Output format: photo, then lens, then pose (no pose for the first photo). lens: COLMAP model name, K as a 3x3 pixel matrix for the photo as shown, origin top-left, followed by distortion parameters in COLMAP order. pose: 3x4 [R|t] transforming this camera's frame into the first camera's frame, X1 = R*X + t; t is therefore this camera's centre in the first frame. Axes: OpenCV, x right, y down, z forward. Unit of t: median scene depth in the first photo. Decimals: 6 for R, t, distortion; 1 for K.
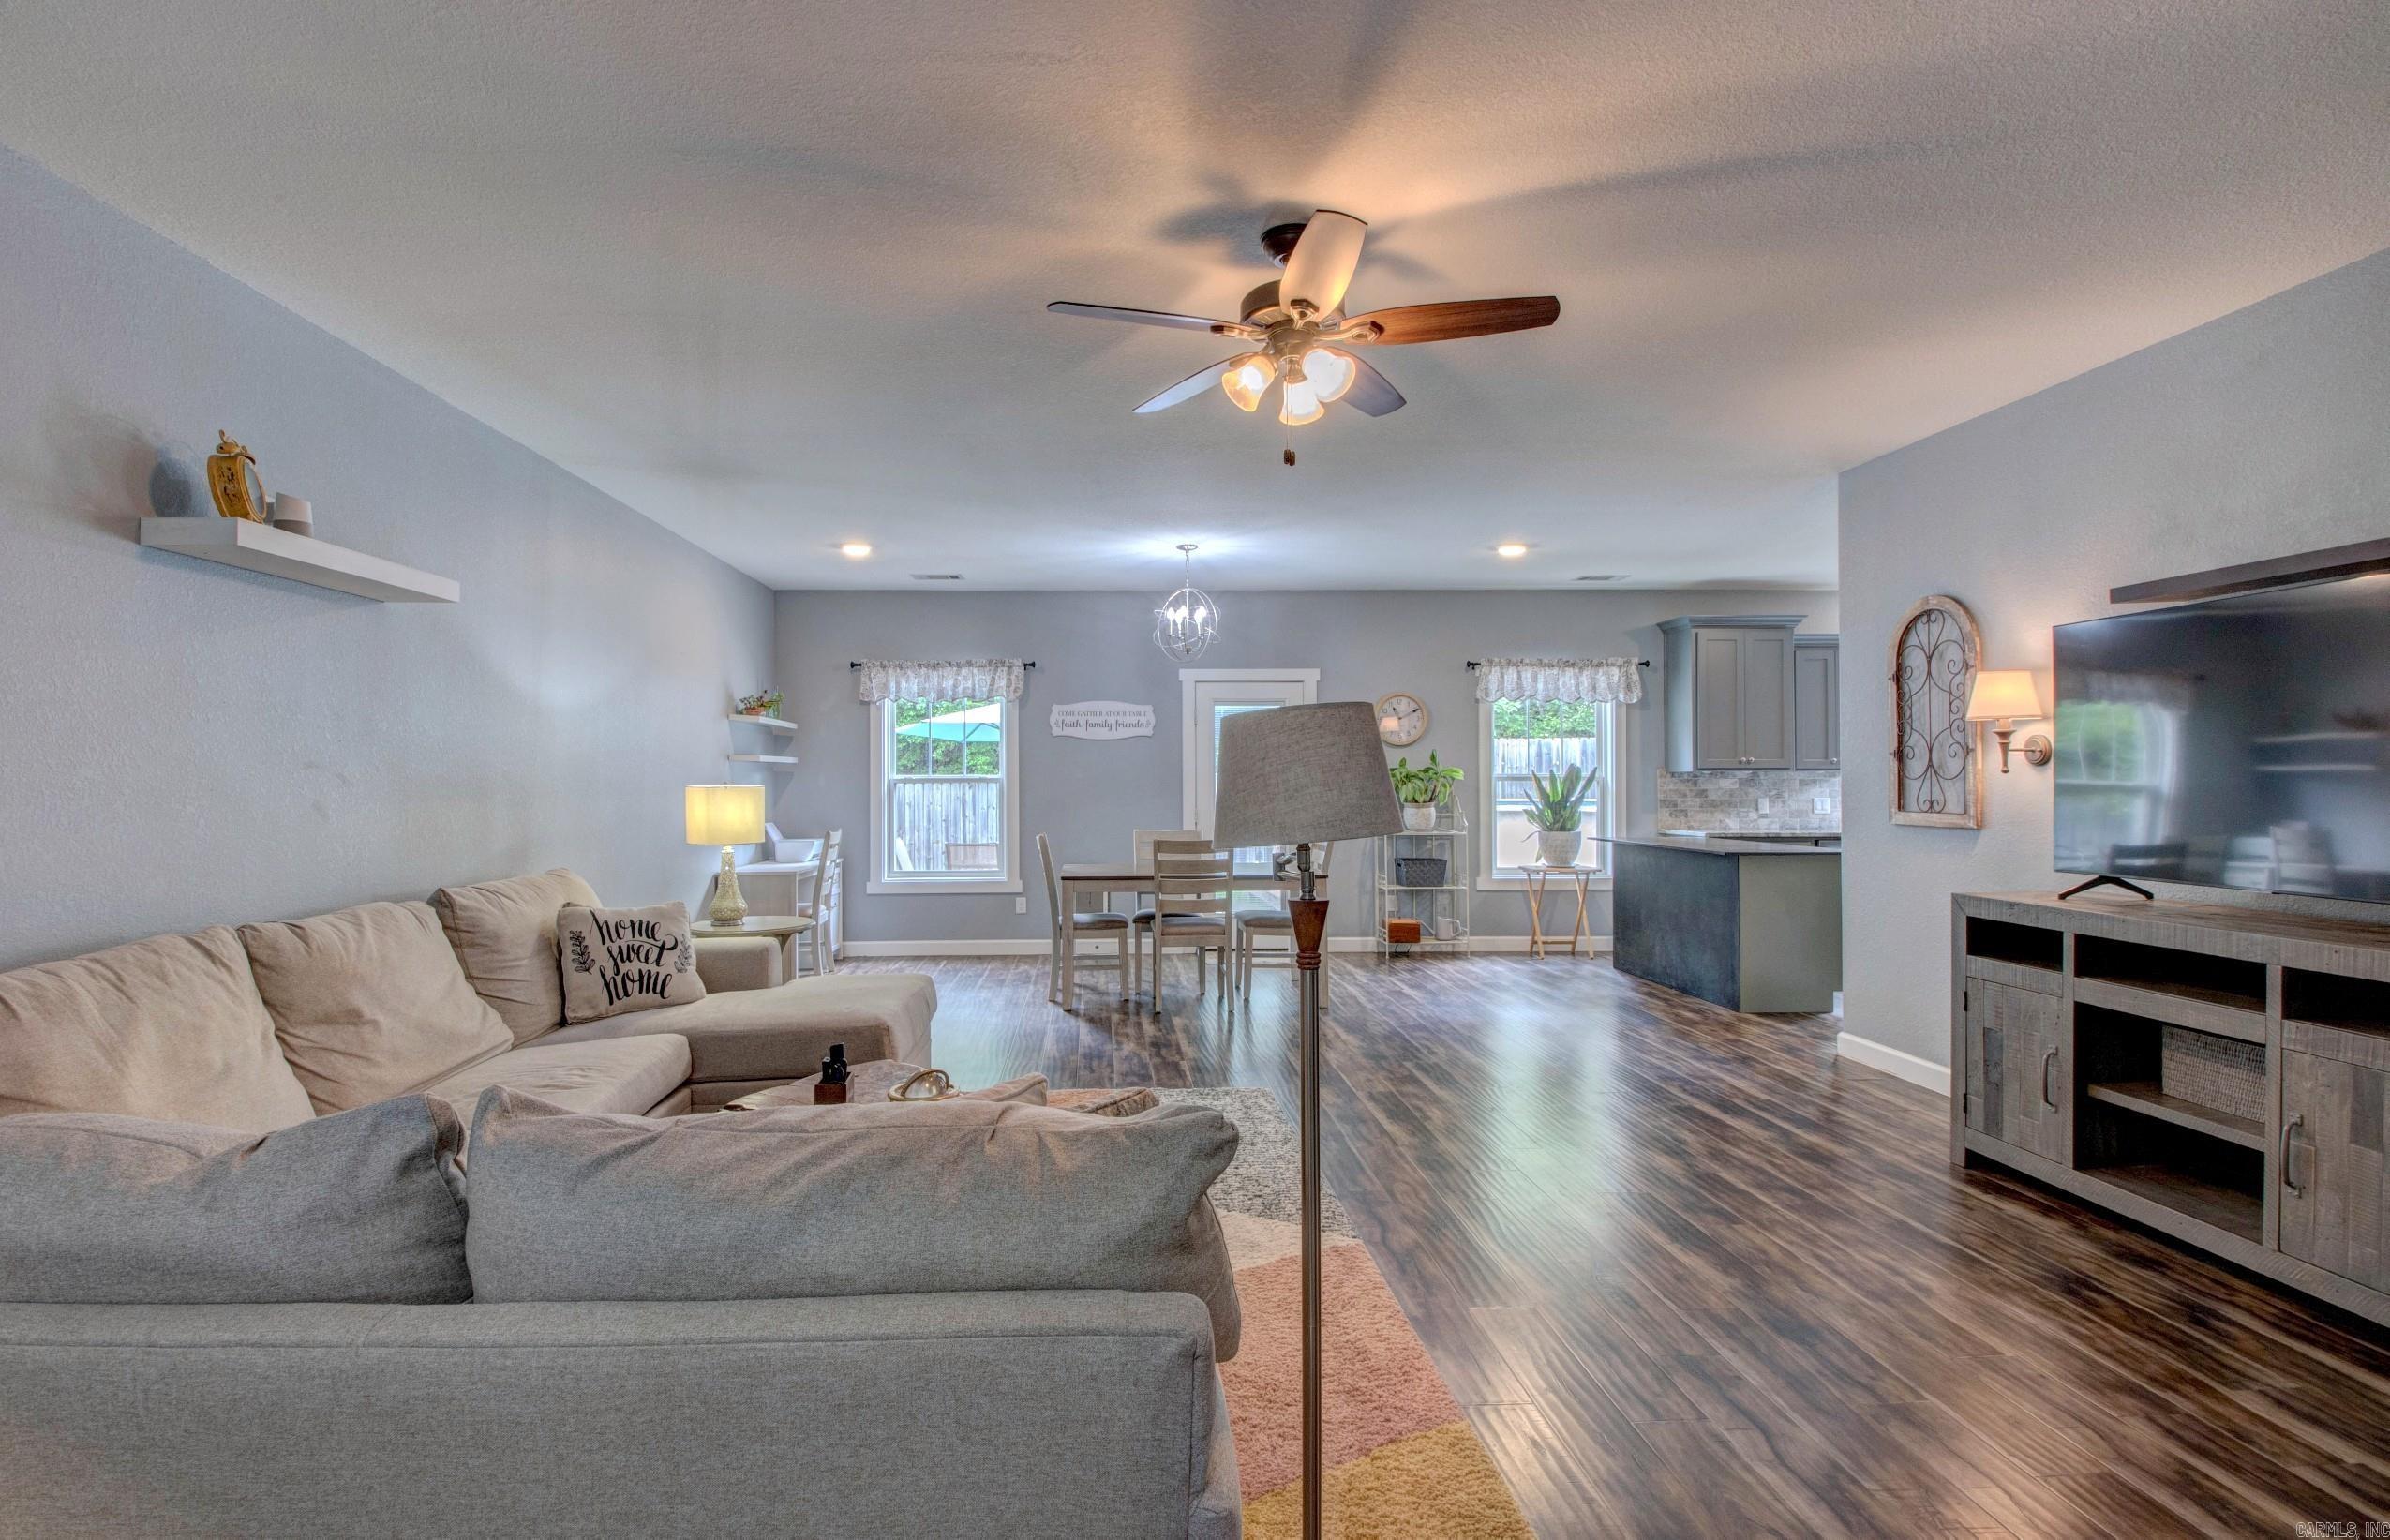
lens RADIAL K [[1156.3, 0, 1109.1], [0, 1156.3, 761.3], [0, 0, 1]] dist [-0.004020, -0.014457]
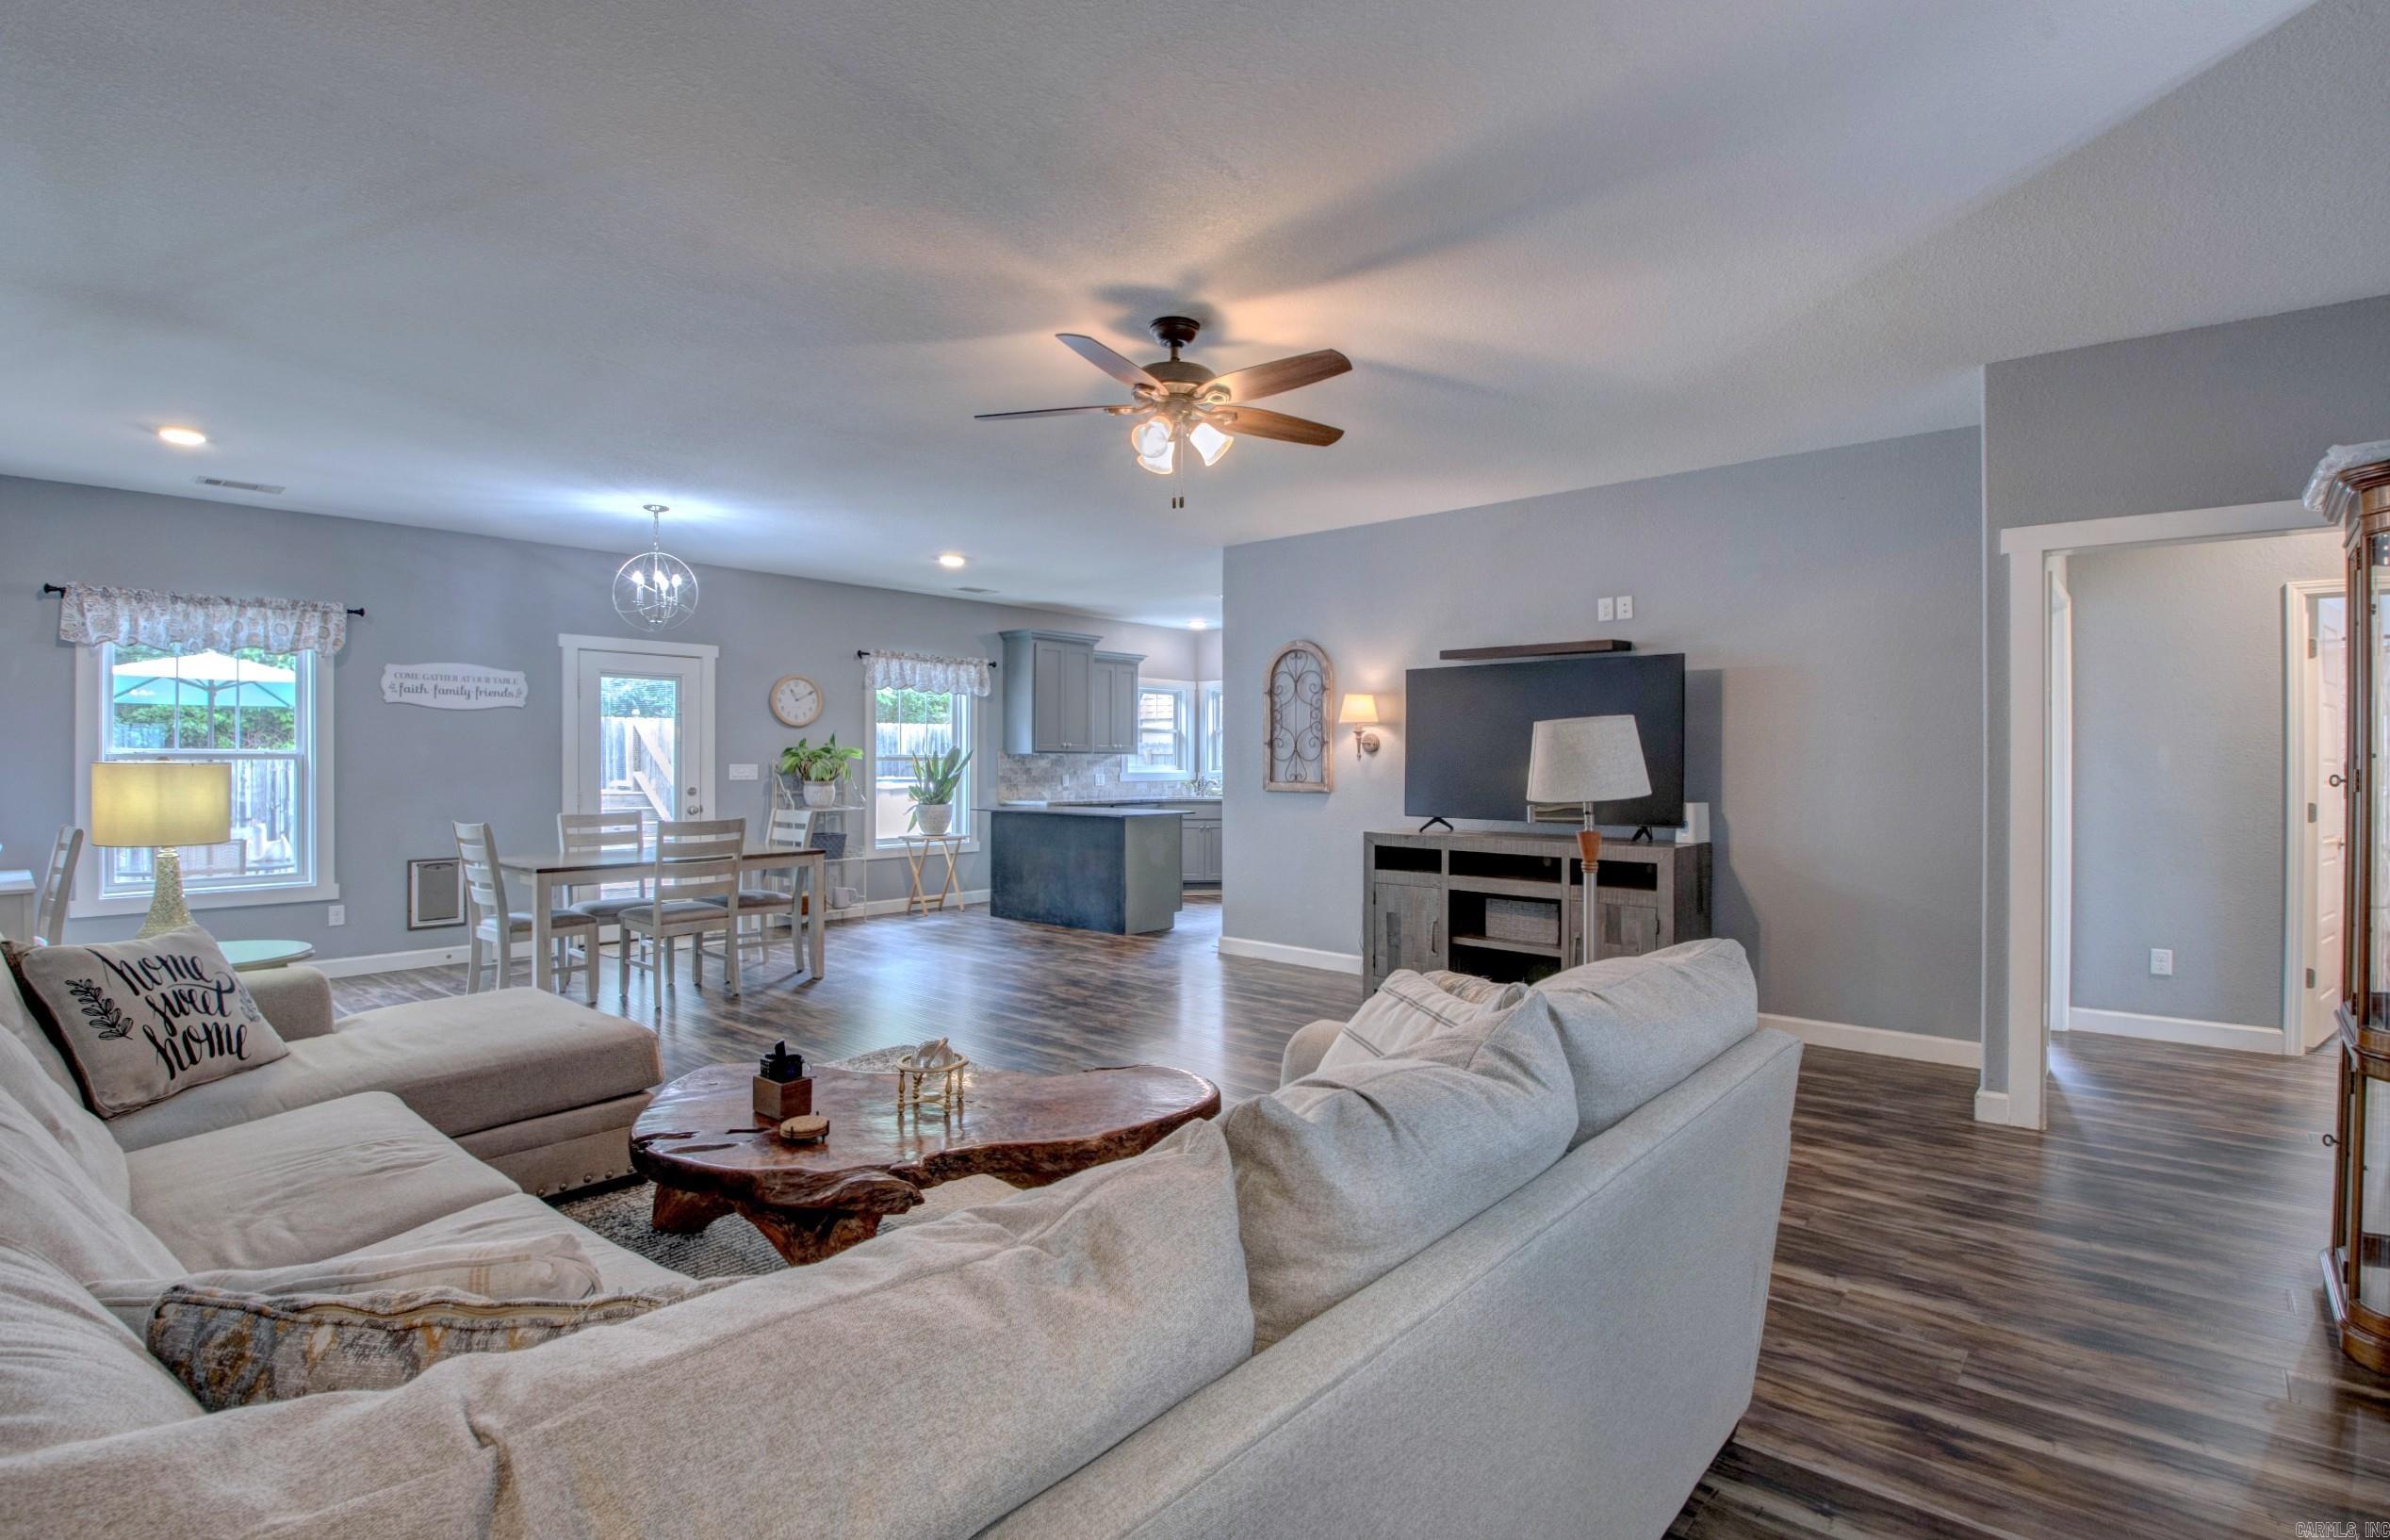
lens RADIAL K [[1118.7, 0, 1181.0], [0, 1118.7, 761.6], [0, 0, 1]] dist [0.031285, -0.045292]
pose [[0.679689, 0.003993, 0.733490, -0.269754], [-0.017015, 0.999802, 0.010325, 0.002238], [-0.733303, -0.019498, 0.679622, 0.058635]]
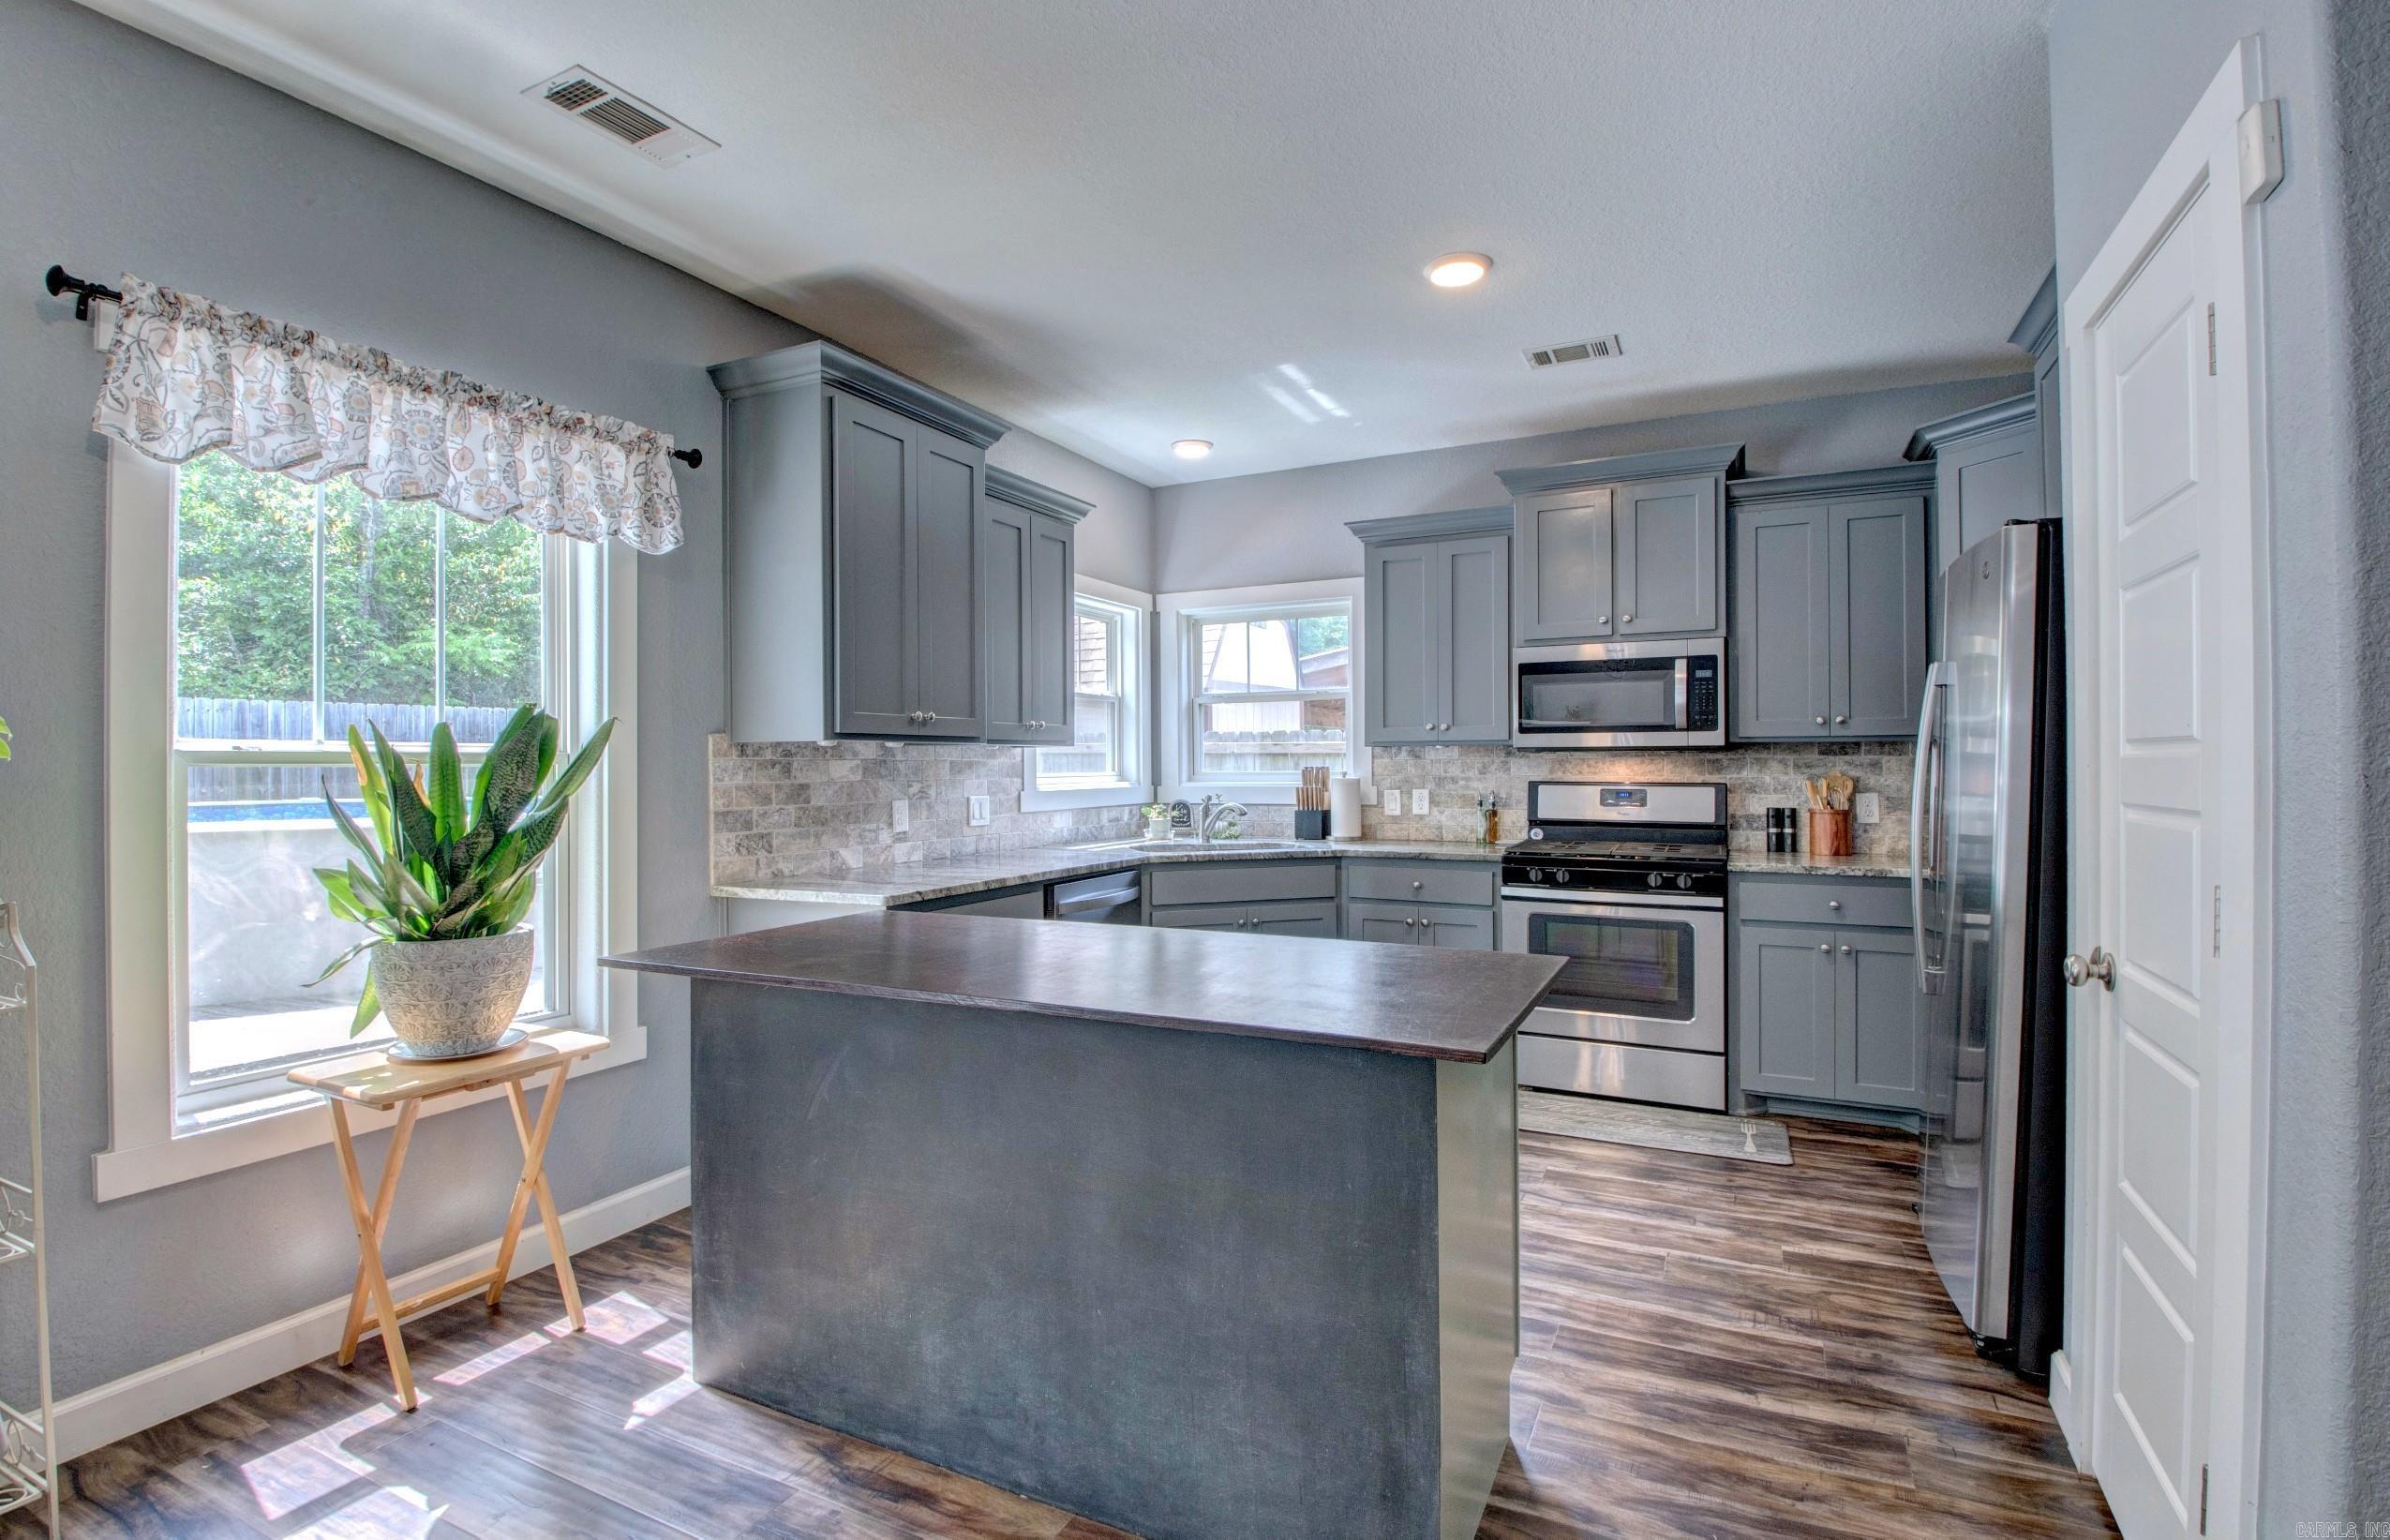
lens RADIAL K [[1029.5, 0, 1136.1], [0, 1029.5, 763.6], [0, 0, 1]] dist [0.001025, -0.014096]
pose [[0.474315, -0.000328, 0.880355, 0.243047], [-0.008818, 0.999948, 0.005124, 0.014077], [-0.880311, -0.010193, 0.474287, 0.730874]]
